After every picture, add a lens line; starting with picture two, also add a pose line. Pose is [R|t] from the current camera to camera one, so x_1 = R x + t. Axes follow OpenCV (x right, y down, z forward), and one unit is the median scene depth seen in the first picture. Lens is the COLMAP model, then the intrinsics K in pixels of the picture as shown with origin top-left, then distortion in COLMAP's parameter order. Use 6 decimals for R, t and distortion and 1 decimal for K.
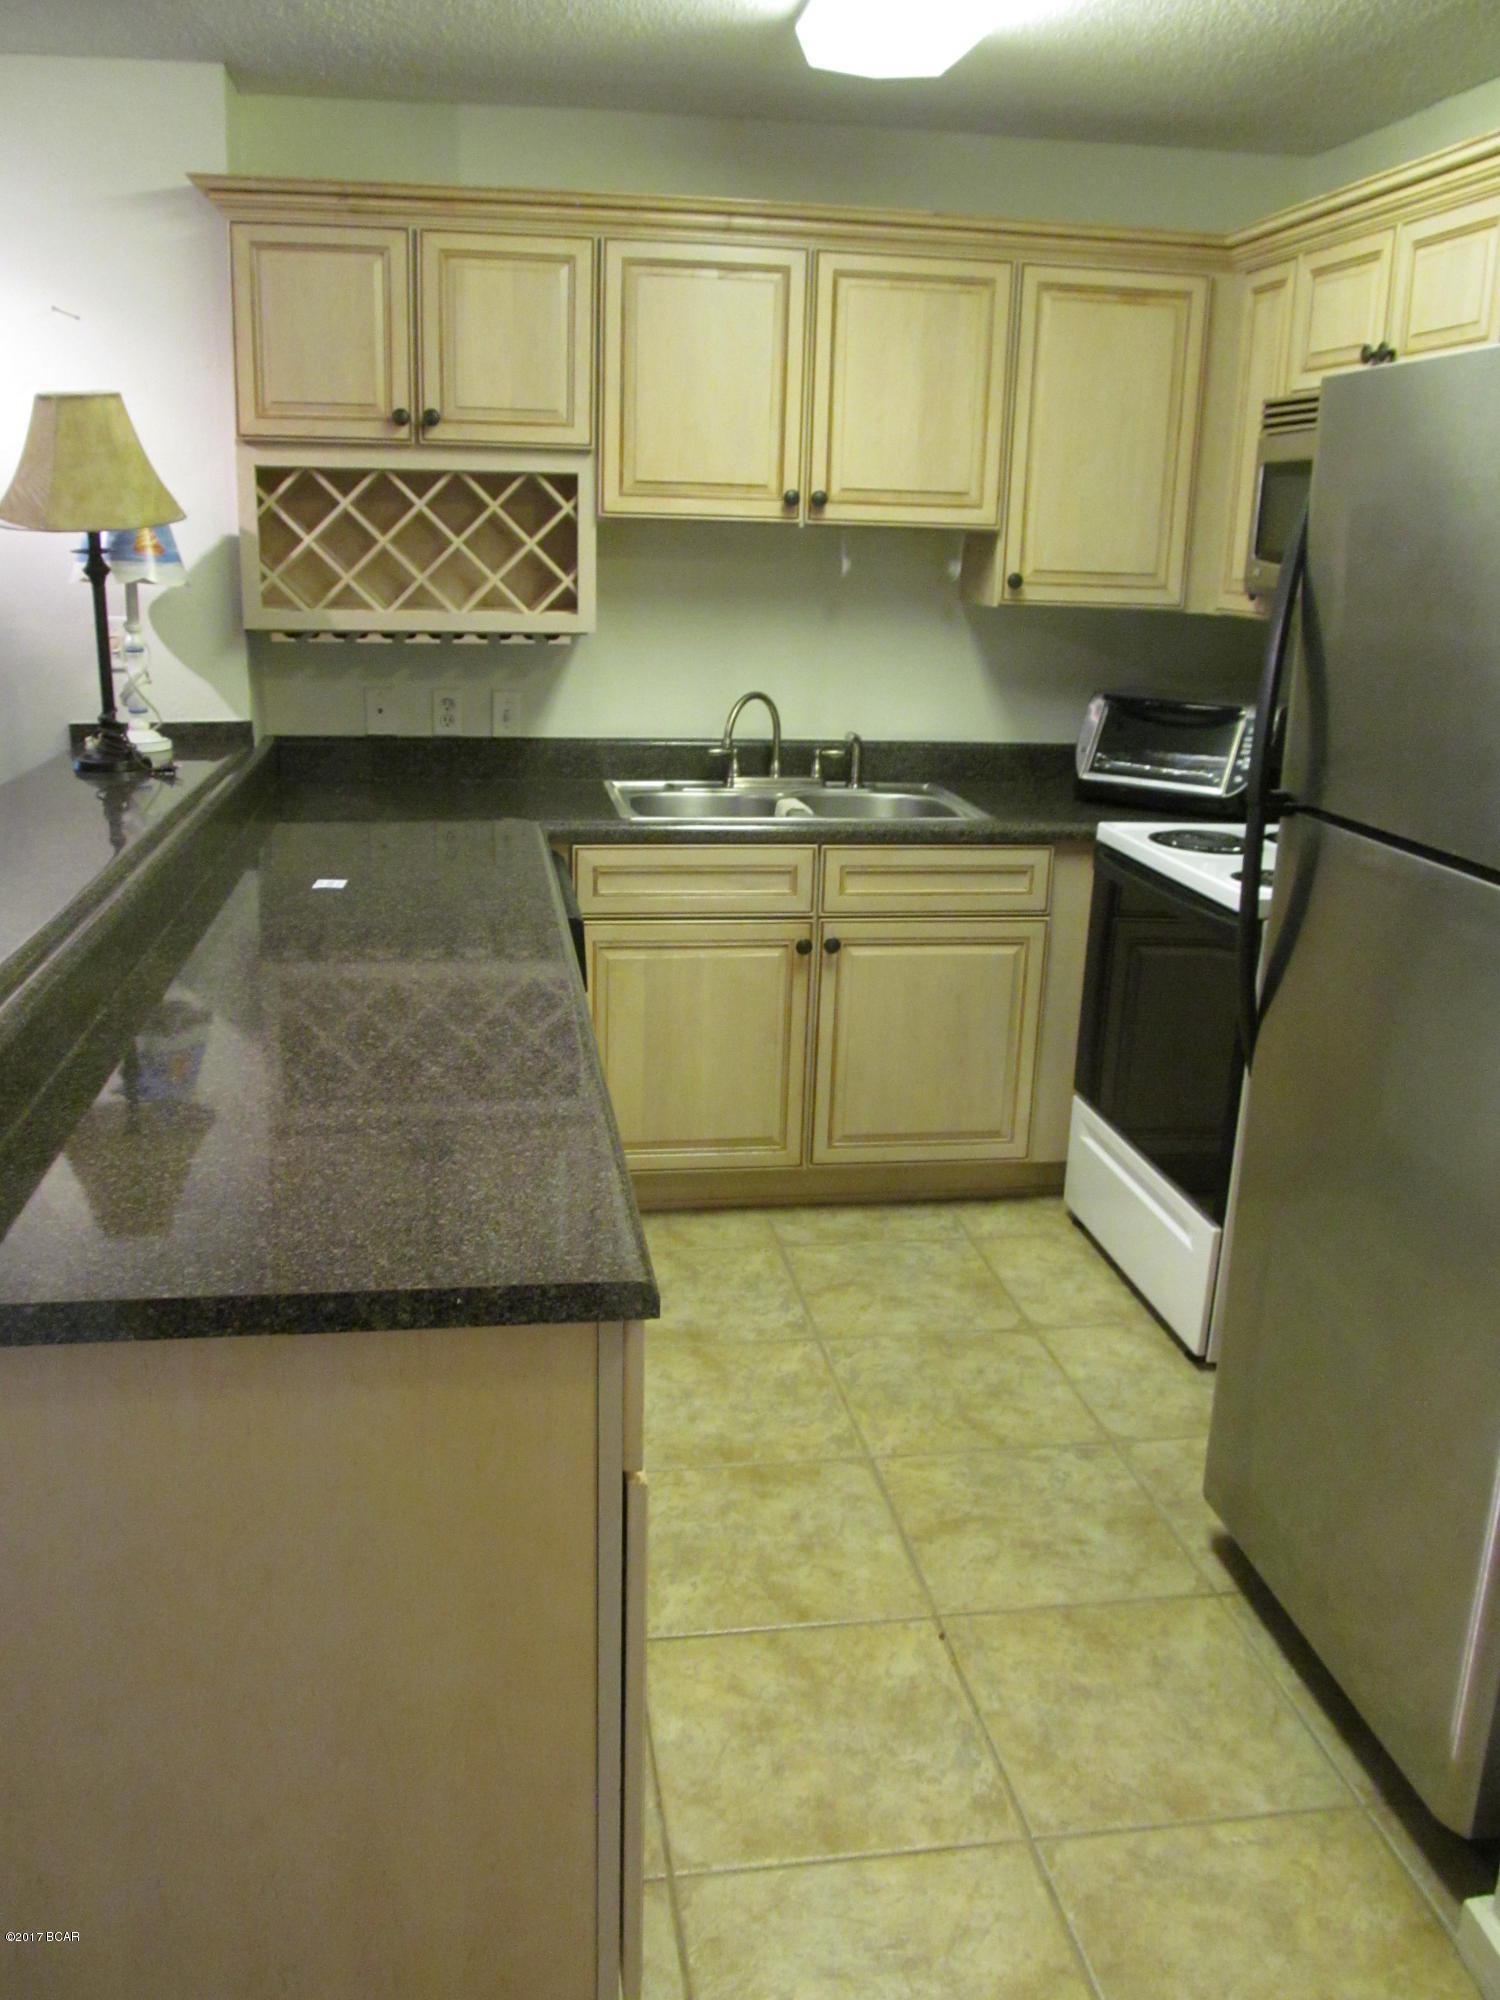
lens RADIAL K [[1672.9, 0, 746.4], [0, 1672.9, 992.2], [0, 0, 1]] dist [-0.057246, 0.007633]
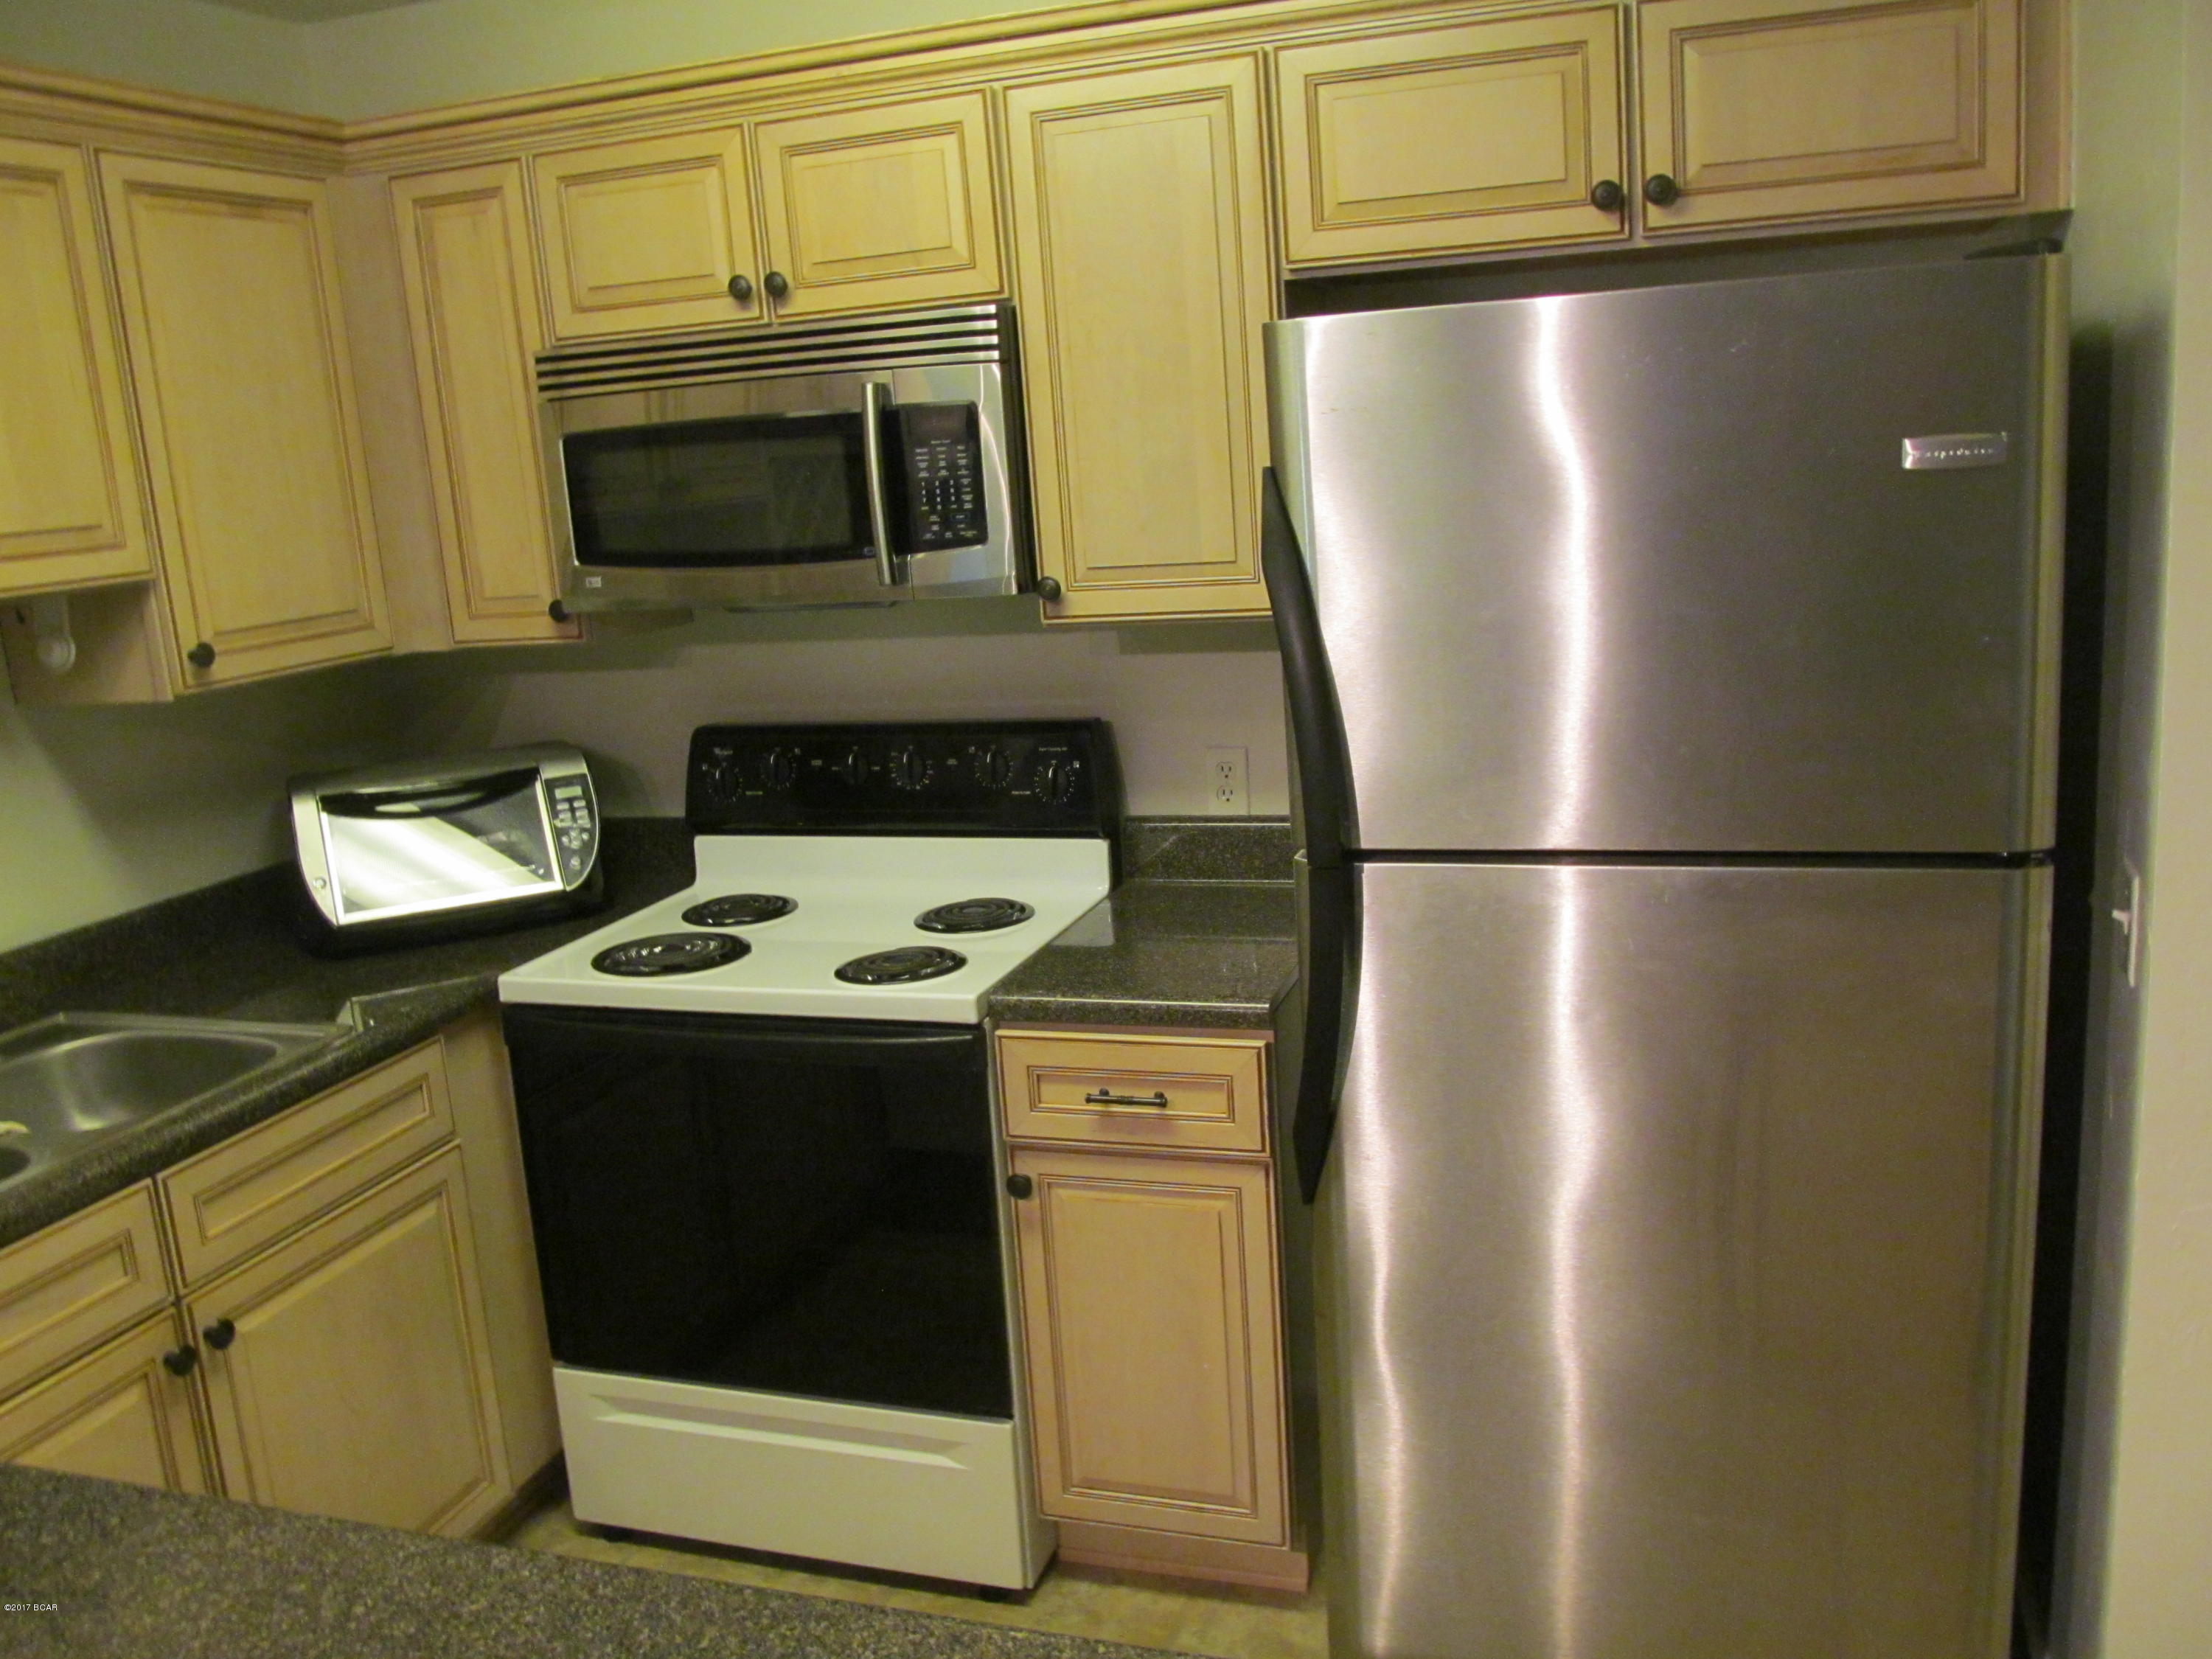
lens RADIAL K [[1850.3, 0, 1102.9], [0, 1850.3, 834.1], [0, 0, 1]] dist [-0.057246, 0.007633]
pose [[0.435023, -0.248254, 0.865520, -0.310935], [0.314613, 0.942563, 0.112223, -0.164117], [-0.843667, 0.223484, 0.488141, 0.426632]]
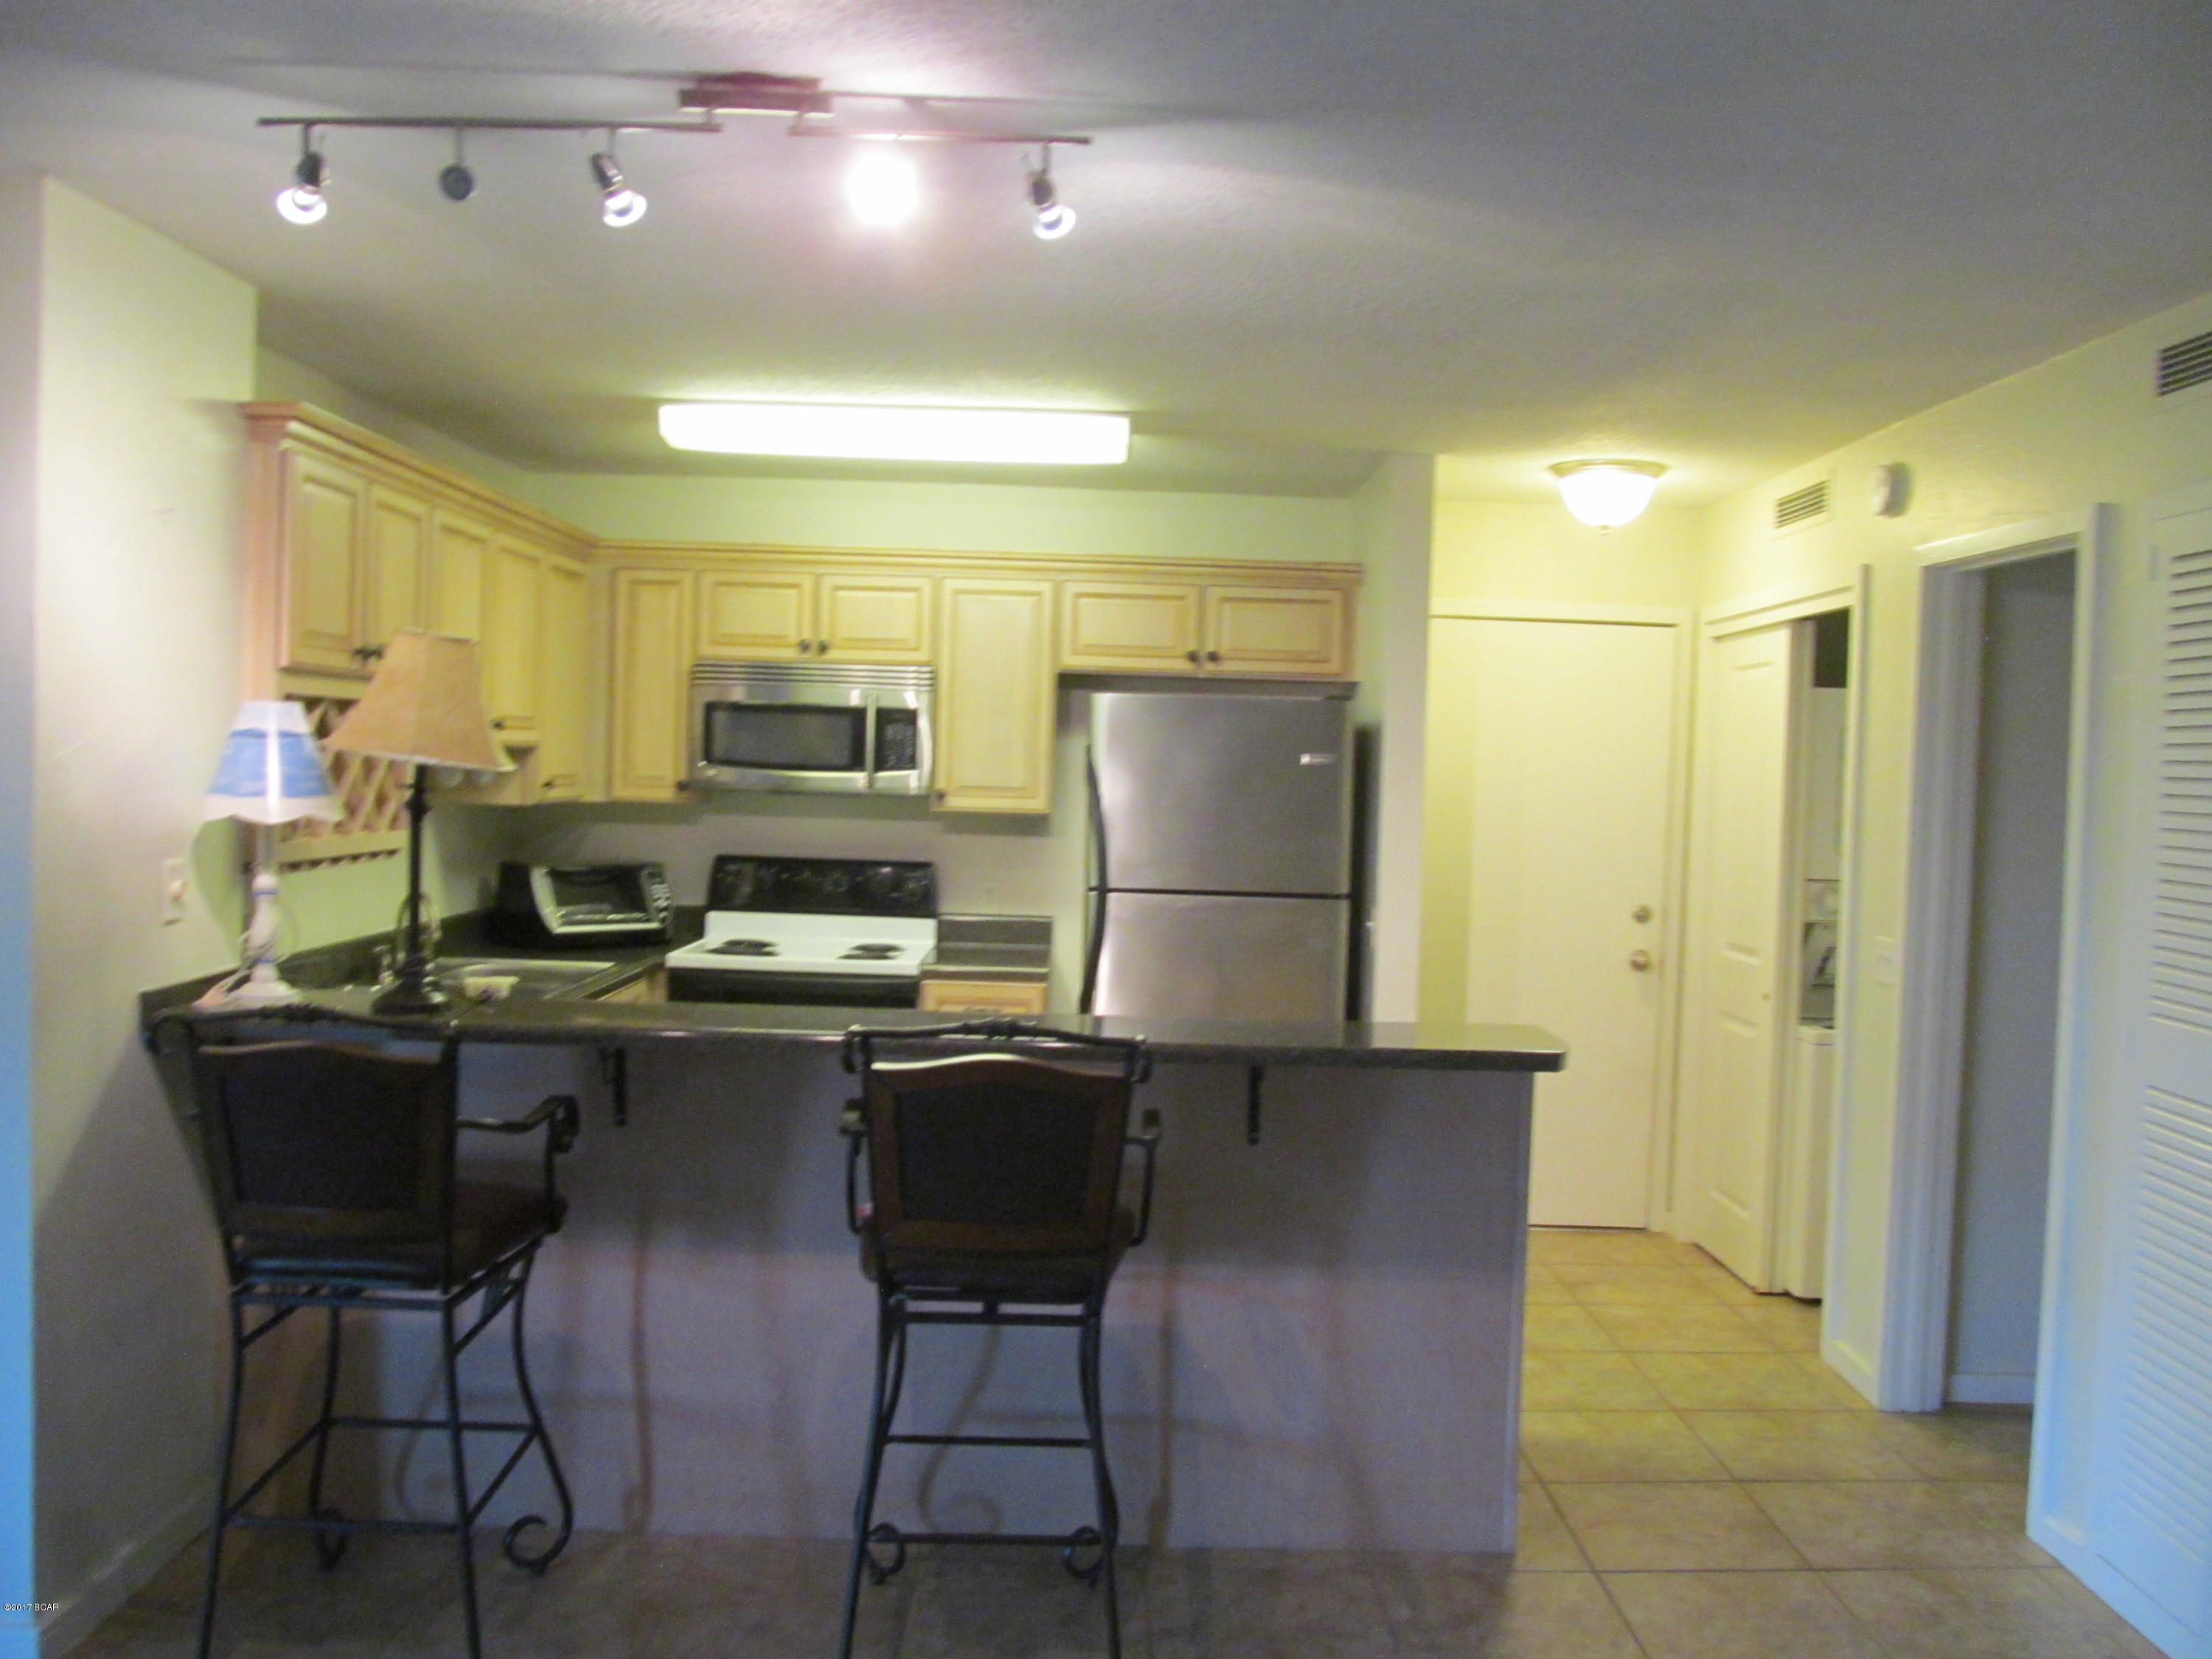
lens RADIAL K [[1850.3, 0, 1099.9], [0, 1850.3, 843.1], [0, 0, 1]] dist [-0.057246, 0.007633]
pose [[0.132375, -0.072464, 0.988547, -1.263742], [0.233075, 0.971635, 0.040013, -0.170700], [-0.963407, 0.225109, 0.145510, 0.417385]]
